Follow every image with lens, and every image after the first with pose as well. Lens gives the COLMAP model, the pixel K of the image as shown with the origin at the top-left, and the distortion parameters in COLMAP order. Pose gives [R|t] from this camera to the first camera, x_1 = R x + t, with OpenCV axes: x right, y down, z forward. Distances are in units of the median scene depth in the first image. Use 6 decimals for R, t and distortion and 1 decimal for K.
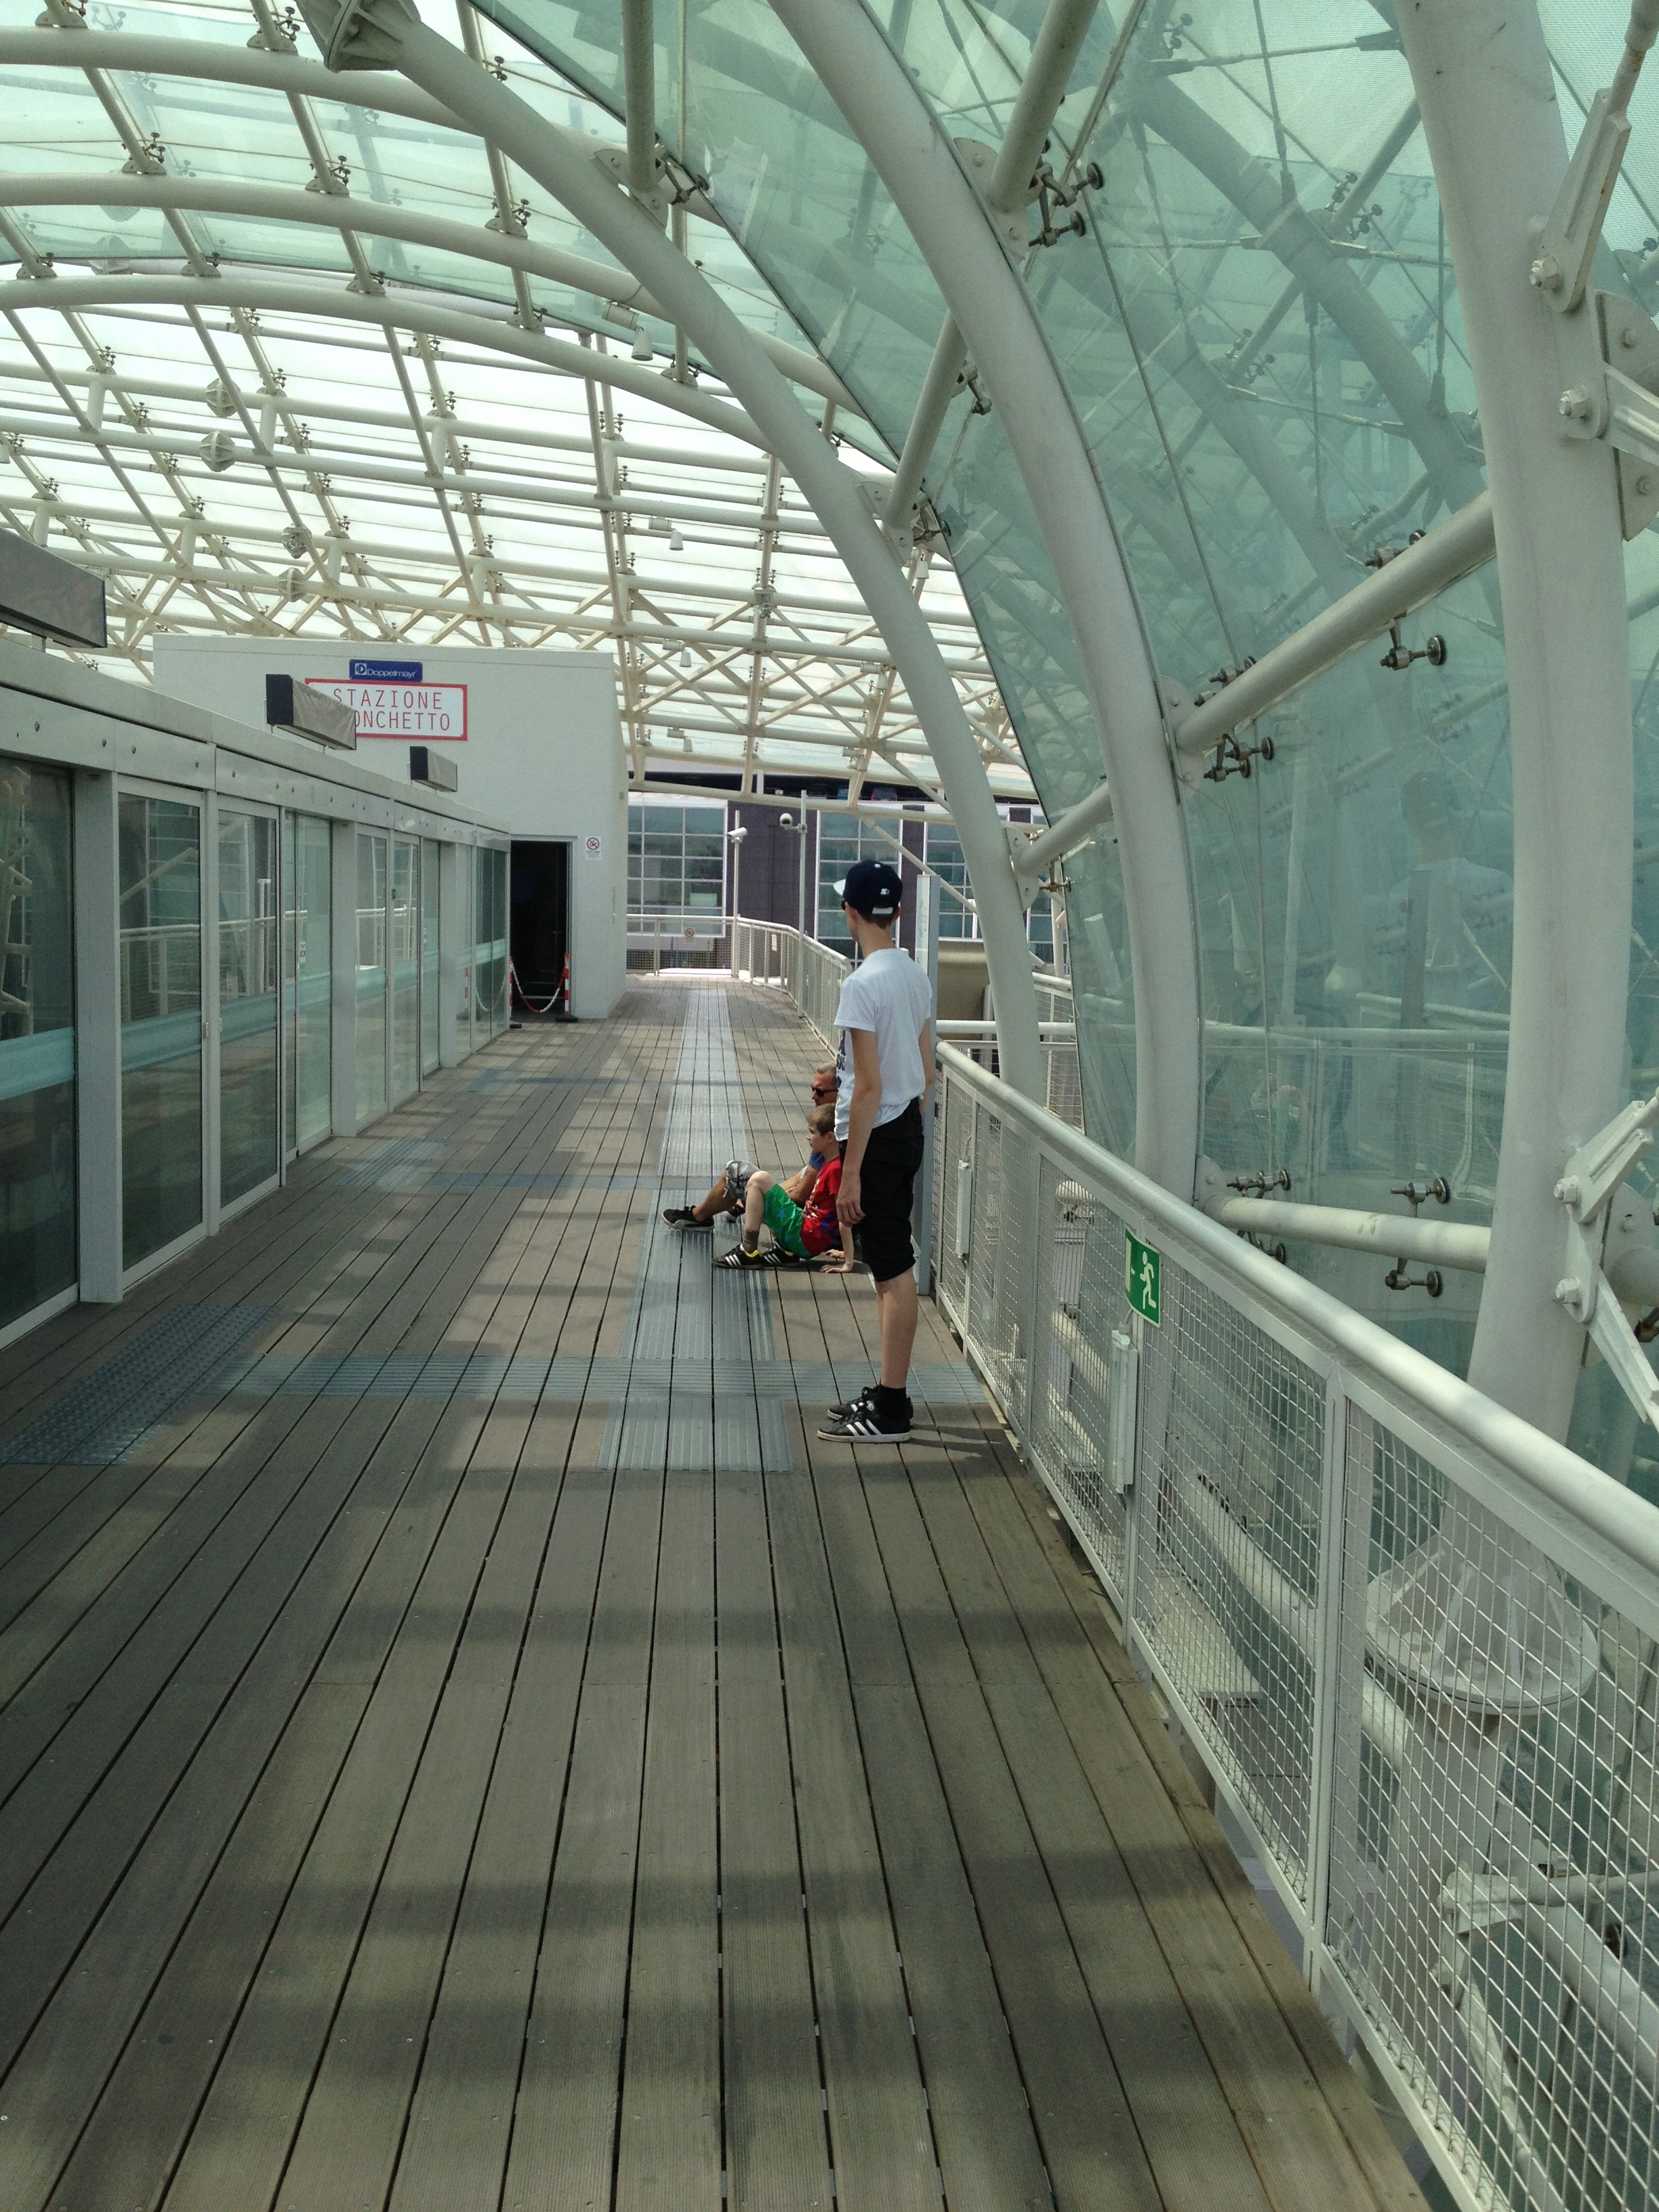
lens RADIAL K [[2151.5, 0, 904.0], [0, 2151.5, 1113.6], [0, 0, 1]] dist [0.148175, -0.386198]
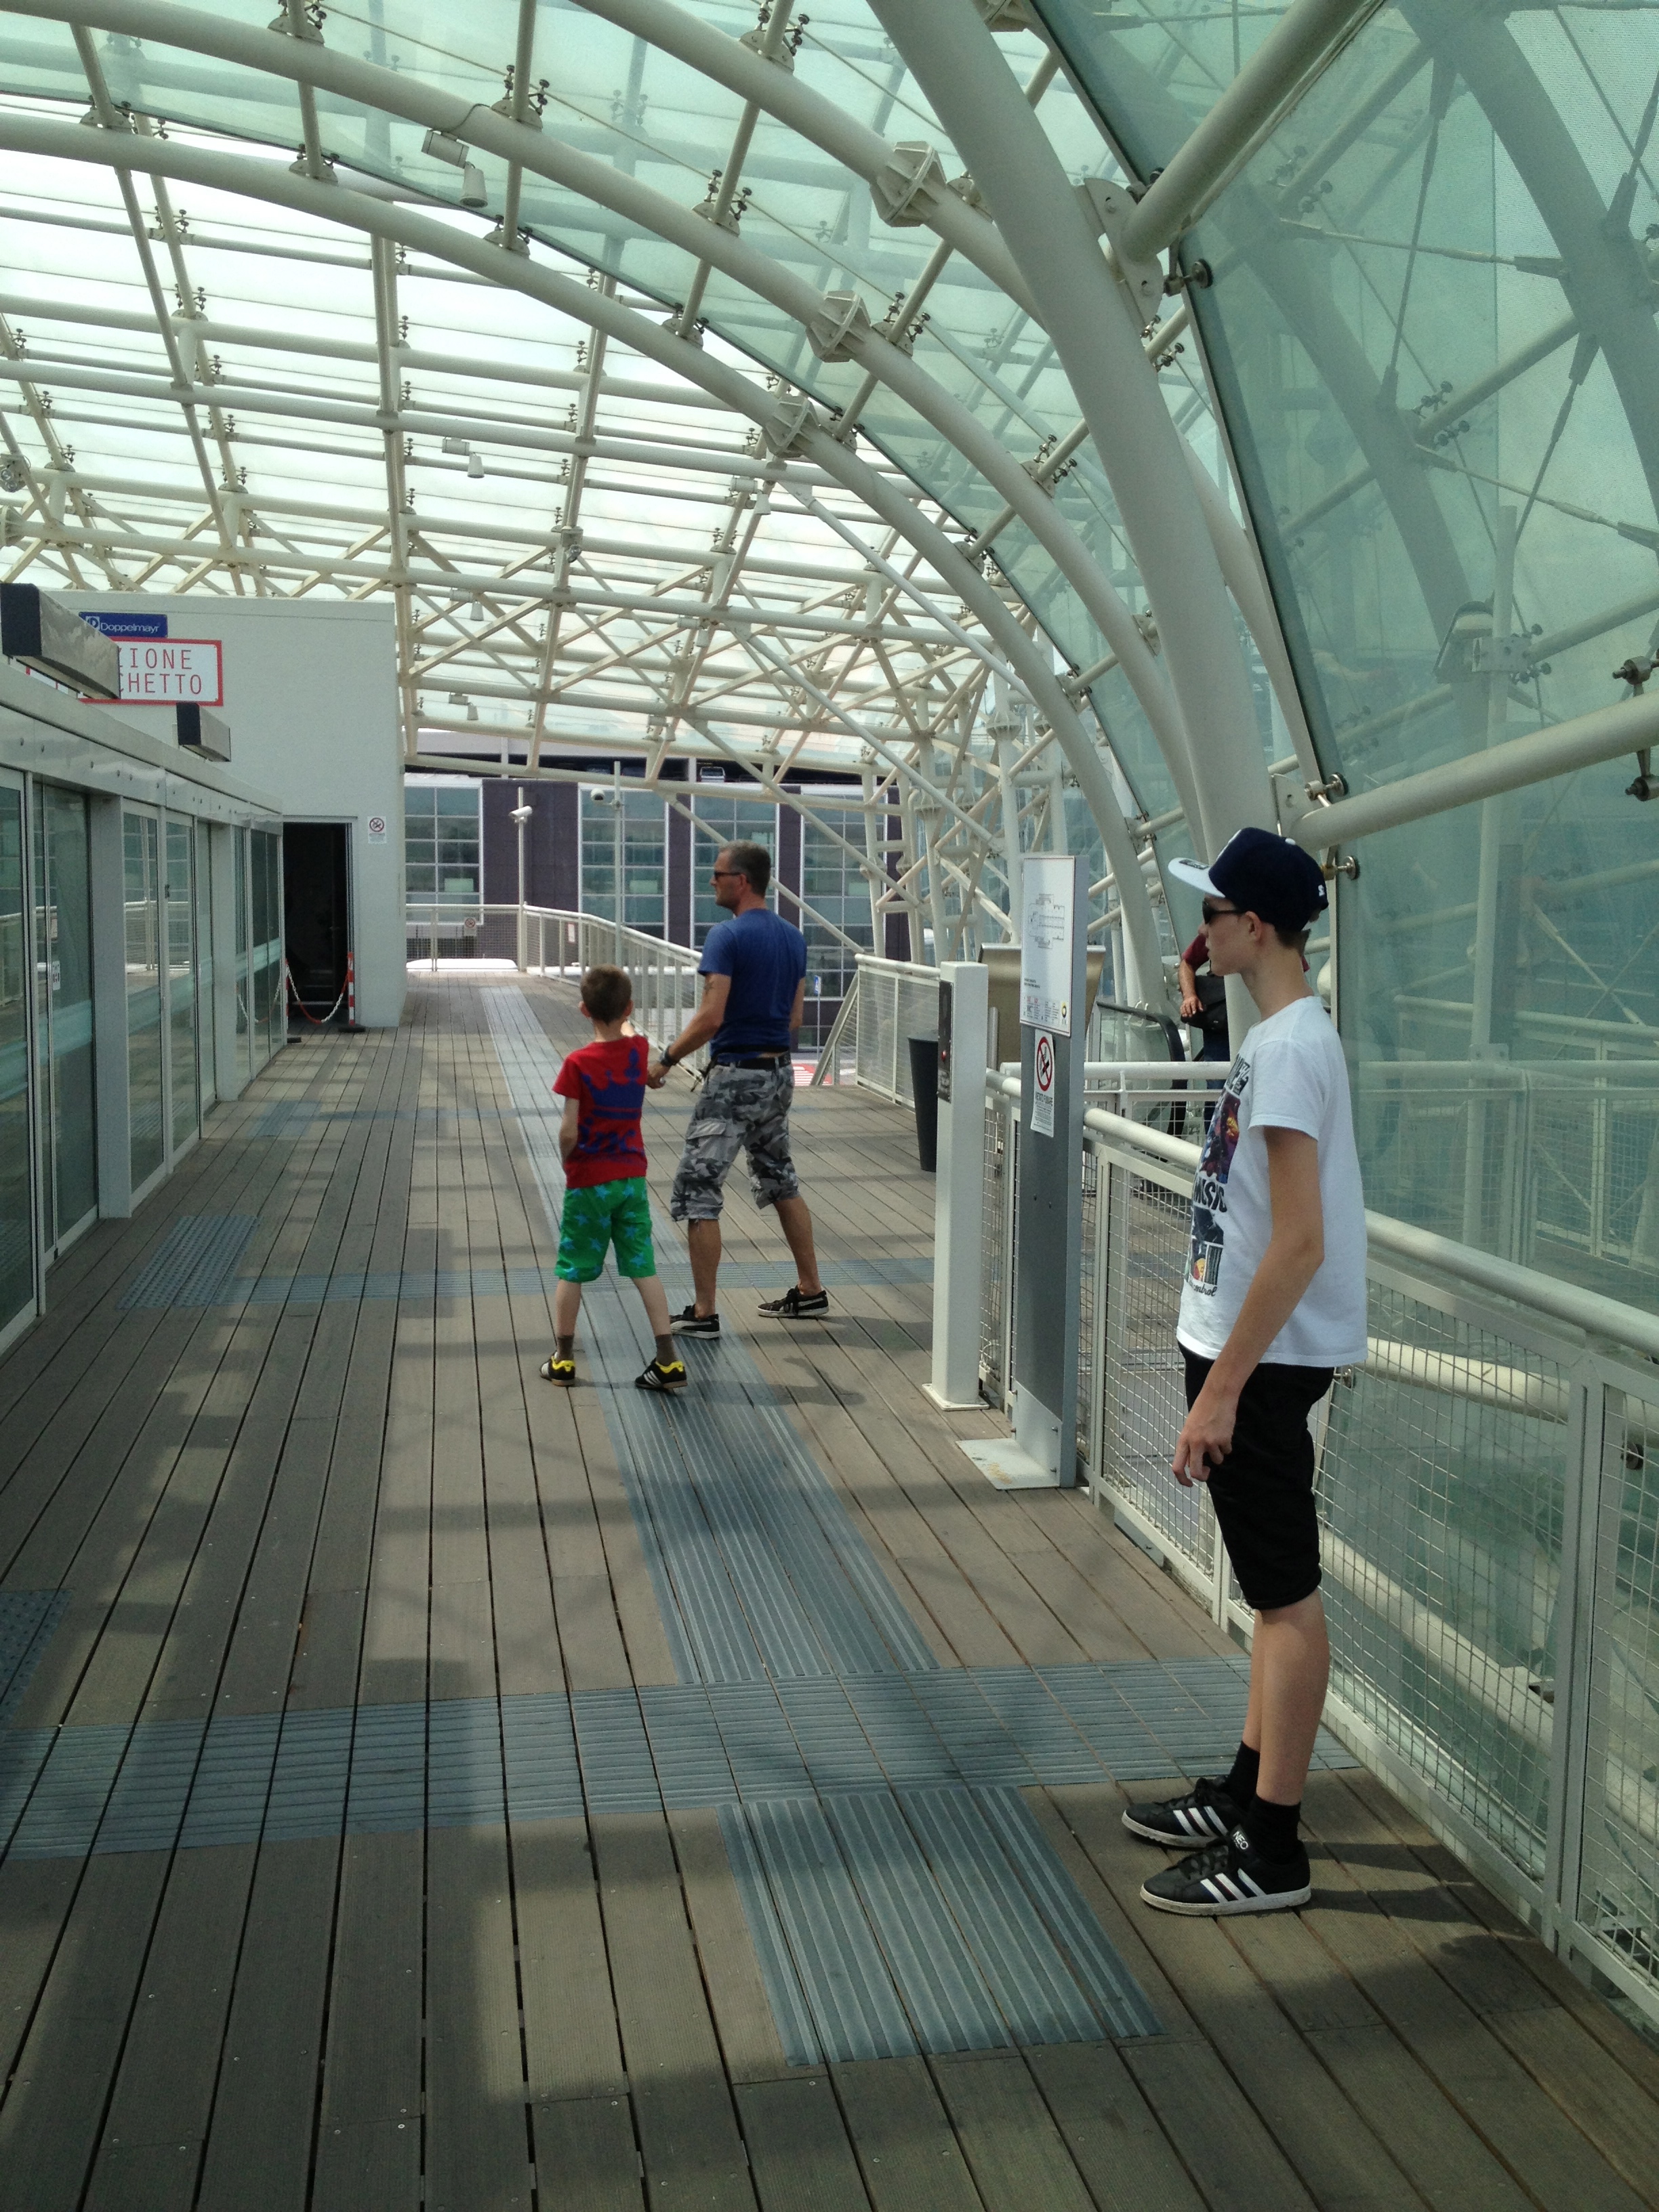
lens RADIAL K [[2151.5, 0, 904.0], [0, 2151.5, 1113.6], [0, 0, 1]] dist [0.148175, -0.386198]
pose [[0.992912, -0.028696, 0.115337, -0.037742], [0.027635, 0.999560, 0.010787, -0.013128], [-0.115596, -0.007523, 0.993268, 0.113069]]
